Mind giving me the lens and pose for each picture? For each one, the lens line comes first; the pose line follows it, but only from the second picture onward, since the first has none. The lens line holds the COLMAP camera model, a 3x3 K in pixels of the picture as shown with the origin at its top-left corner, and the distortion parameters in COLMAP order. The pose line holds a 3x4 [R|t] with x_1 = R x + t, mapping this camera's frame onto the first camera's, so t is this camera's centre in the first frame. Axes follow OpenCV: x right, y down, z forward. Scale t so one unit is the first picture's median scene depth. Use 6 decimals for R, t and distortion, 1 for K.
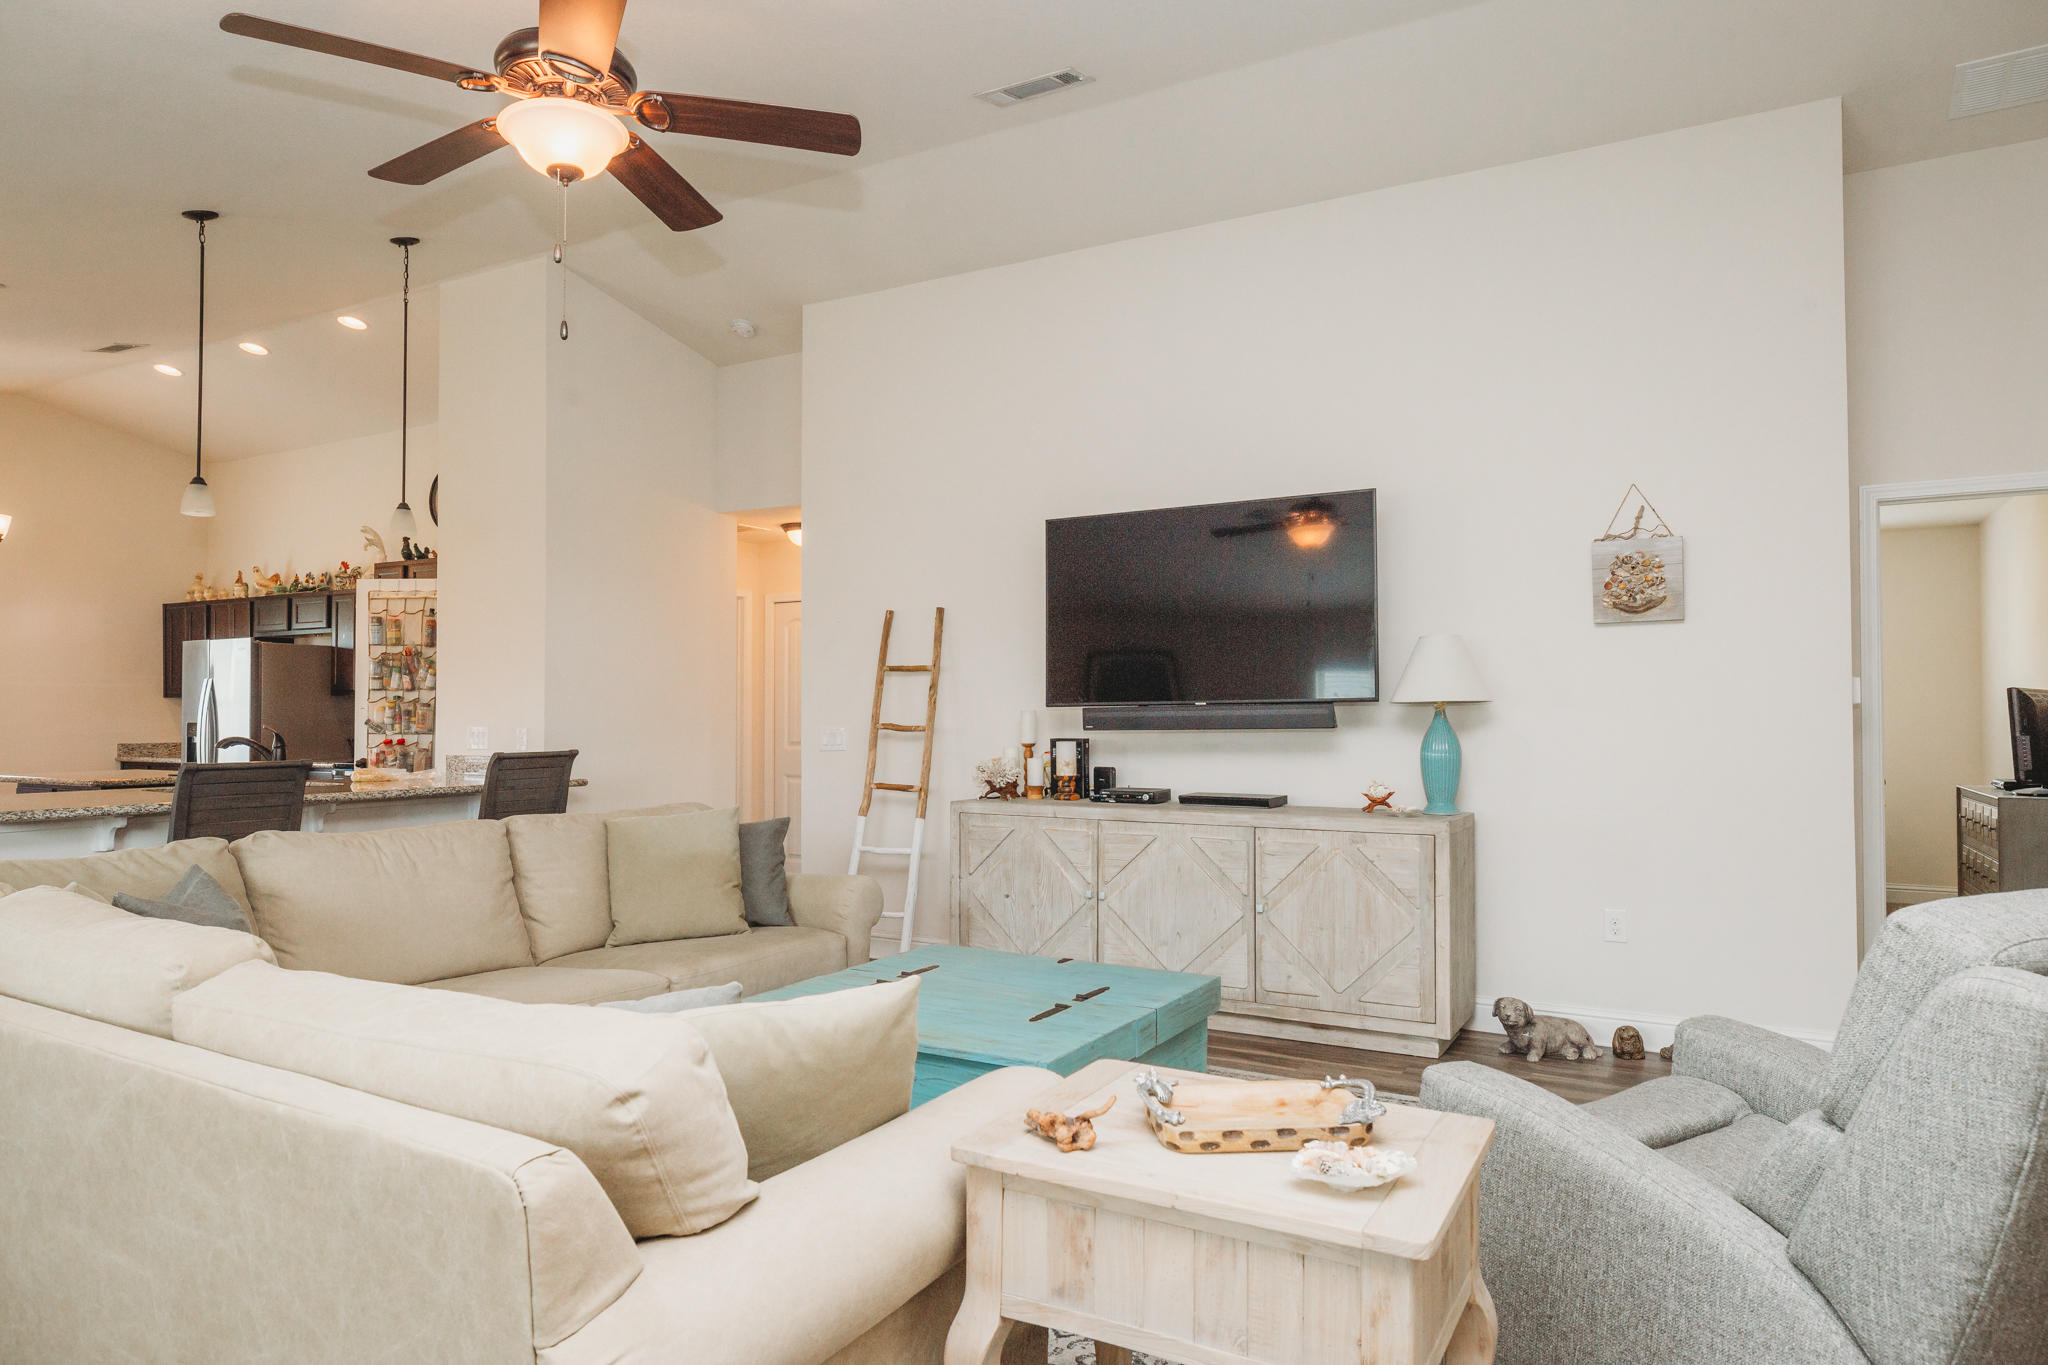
lens RADIAL K [[1252.9, 0, 1023.7], [0, 1252.9, 685.9], [0, 0, 1]] dist [-0.007699, 0.008988]
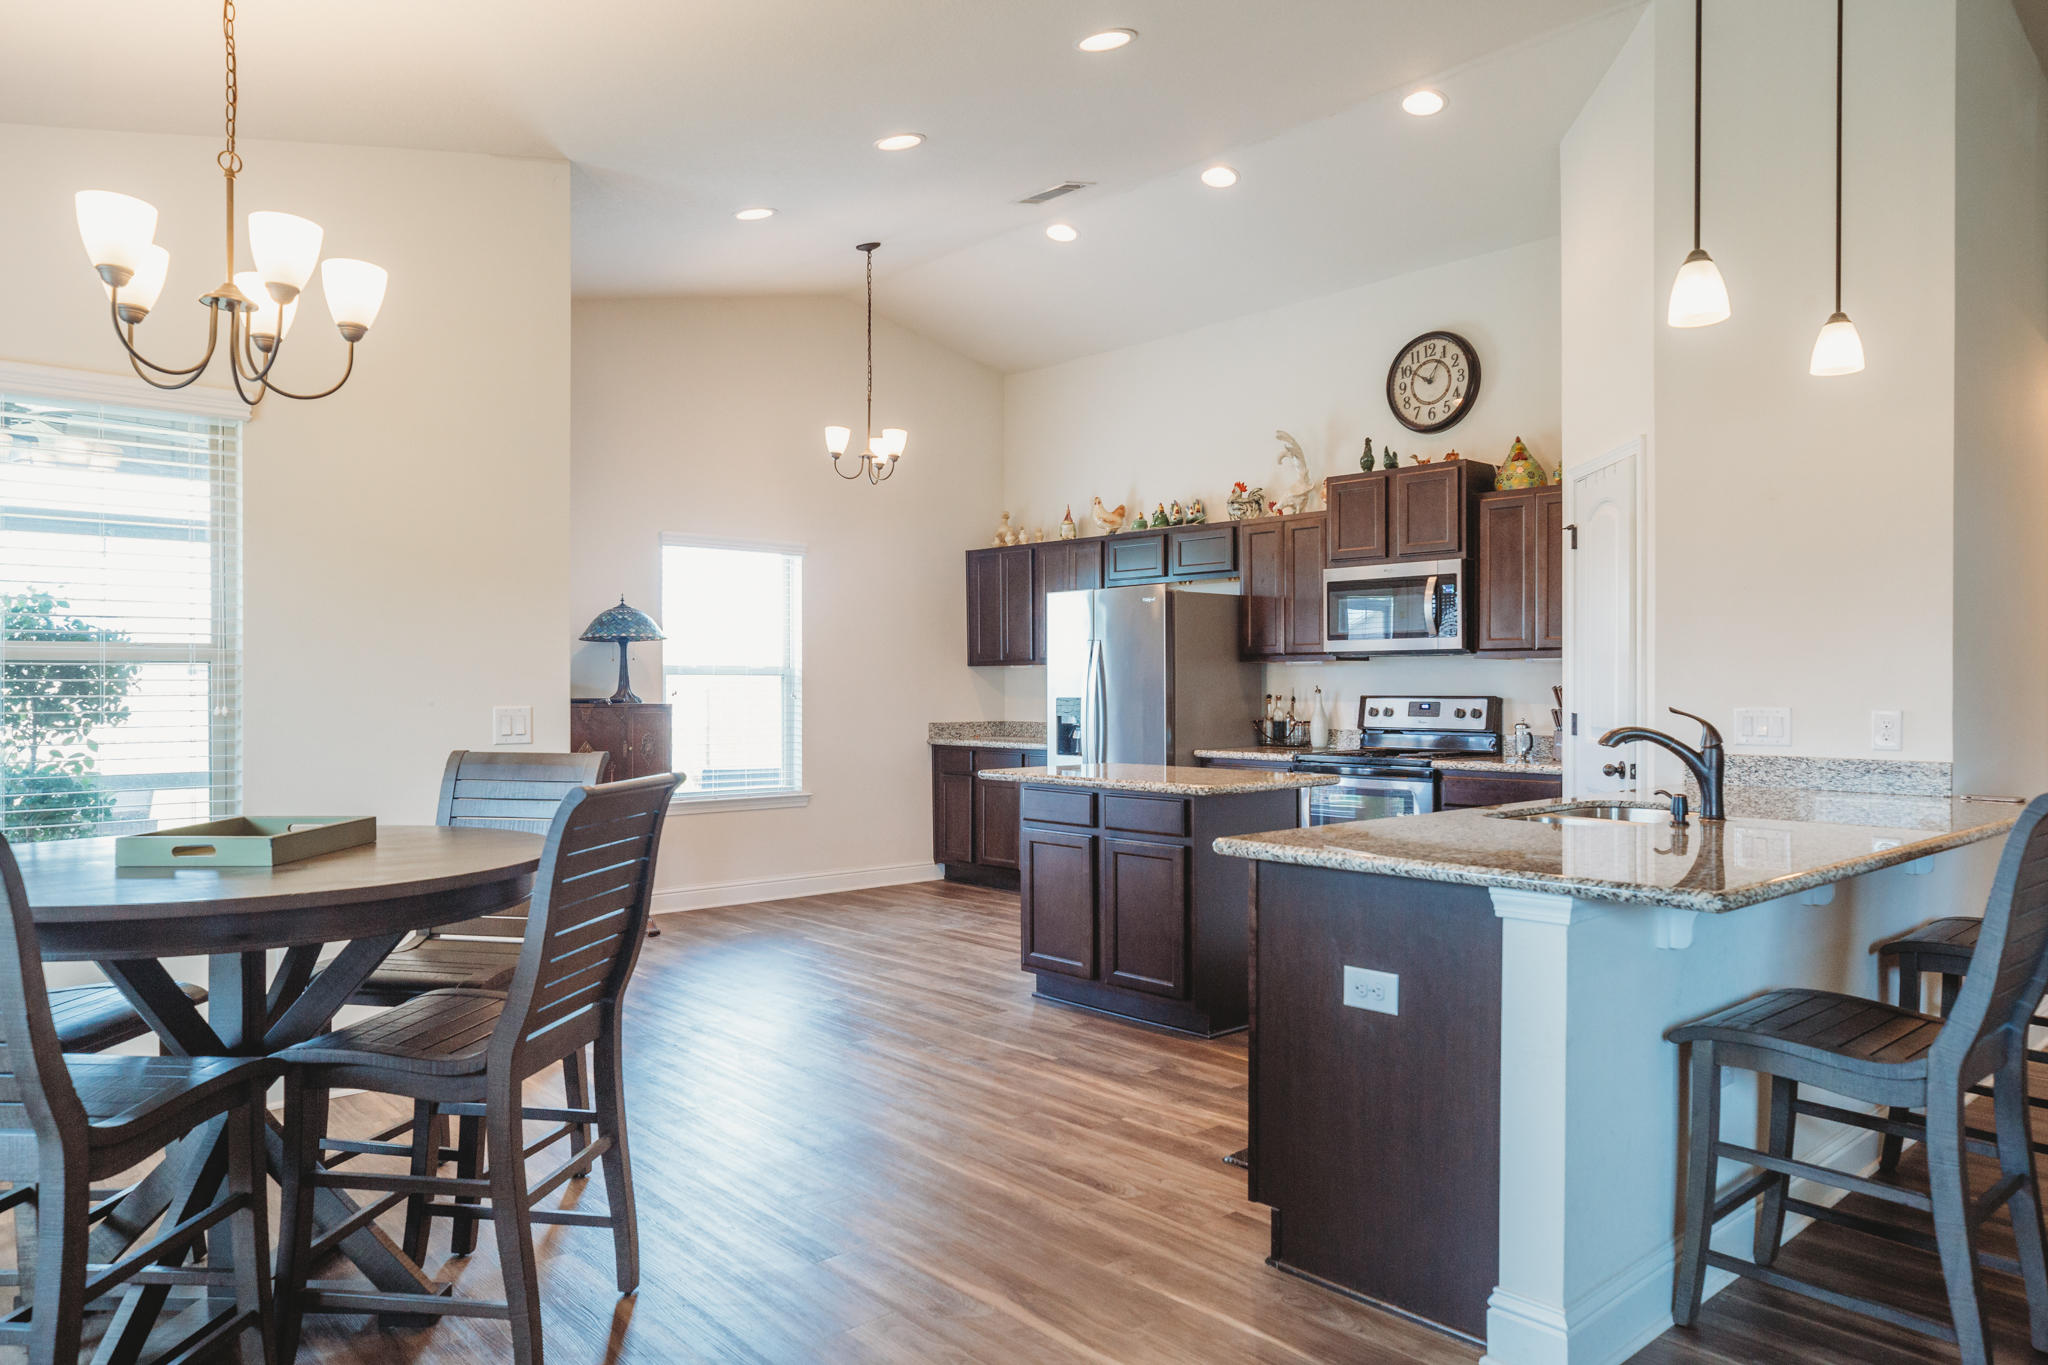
lens RADIAL K [[1356.5, 0, 1030.5], [0, 1356.5, 688.9], [0, 0, 1]] dist [-0.013458, 0.026101]
pose [[0.951361, 0.000782, -0.308077, -0.680243], [0.006791, 0.999701, 0.023509, 0.006619], [0.308003, -0.024458, 0.951071, 0.313742]]
